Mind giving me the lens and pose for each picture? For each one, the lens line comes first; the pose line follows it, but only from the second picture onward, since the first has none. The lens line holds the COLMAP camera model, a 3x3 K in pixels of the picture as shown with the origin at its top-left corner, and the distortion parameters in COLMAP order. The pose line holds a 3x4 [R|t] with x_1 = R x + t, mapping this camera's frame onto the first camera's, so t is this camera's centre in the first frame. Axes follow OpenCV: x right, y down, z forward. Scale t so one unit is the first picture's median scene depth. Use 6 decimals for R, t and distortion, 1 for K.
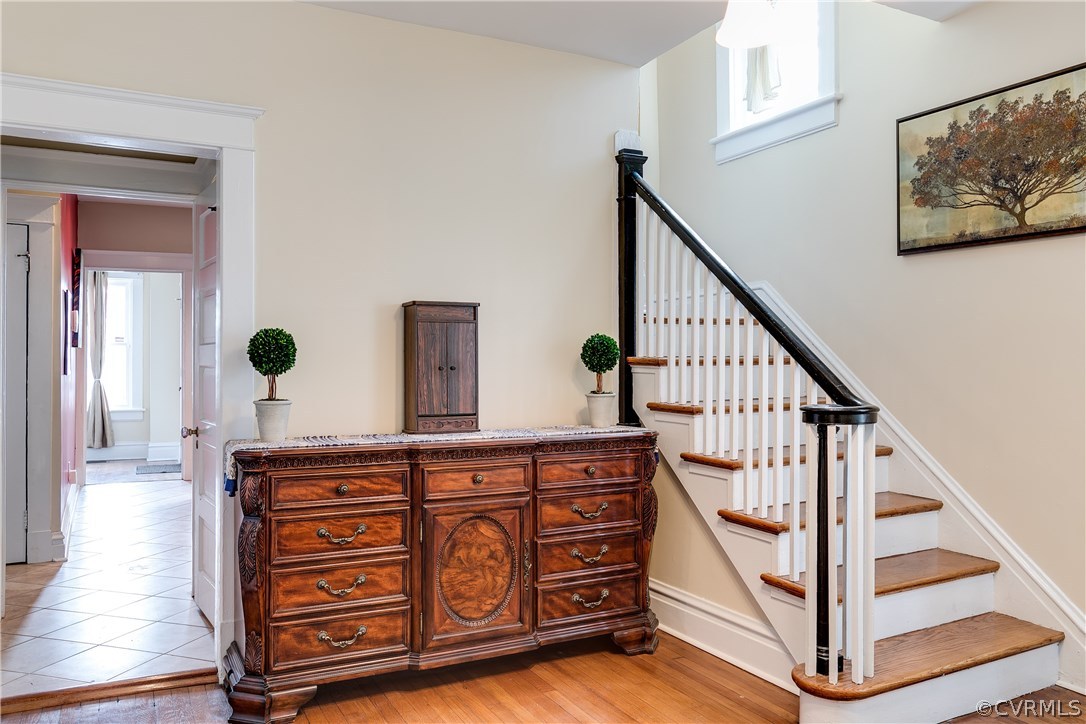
lens RADIAL K [[828.2, 0, 543.4], [0, 828.2, 360.0], [0, 0, 1]] dist [0.002748, 0.001727]
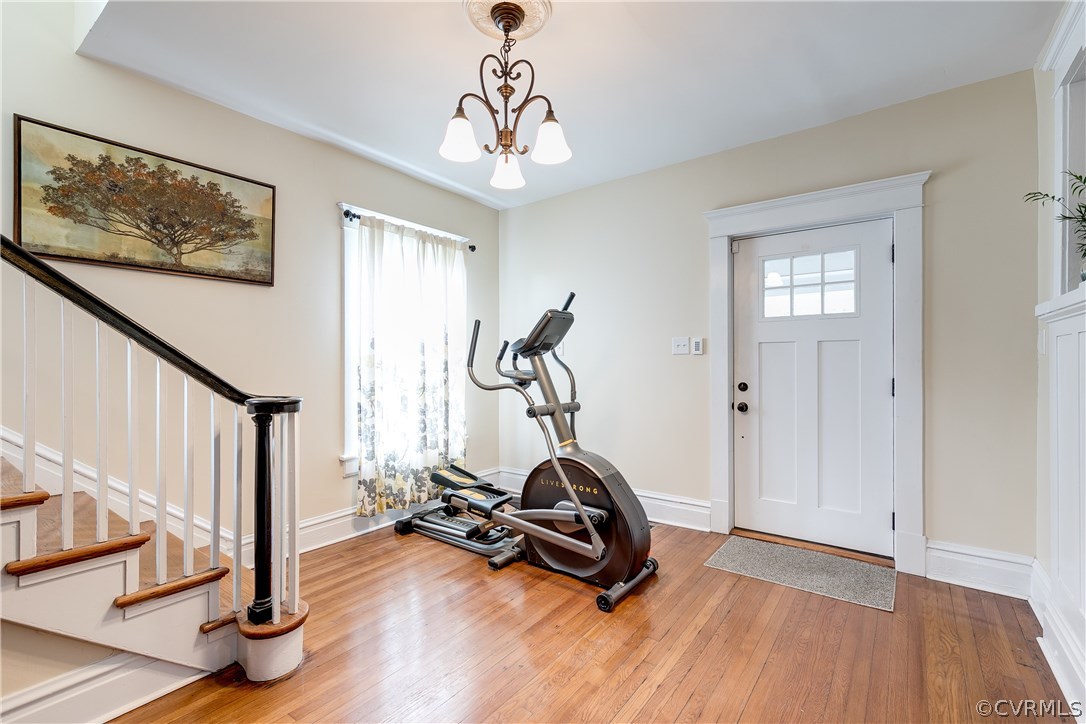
lens RADIAL K [[493.1, 0, 543.1], [0, 493.1, 361.4], [0, 0, 1]] dist [-0.000332, -0.000048]
pose [[-0.435273, -0.003746, 0.900291, -0.405820], [-0.000381, 0.999992, 0.003977, -0.004957], [-0.900298, 0.001389, -0.435271, 0.789413]]
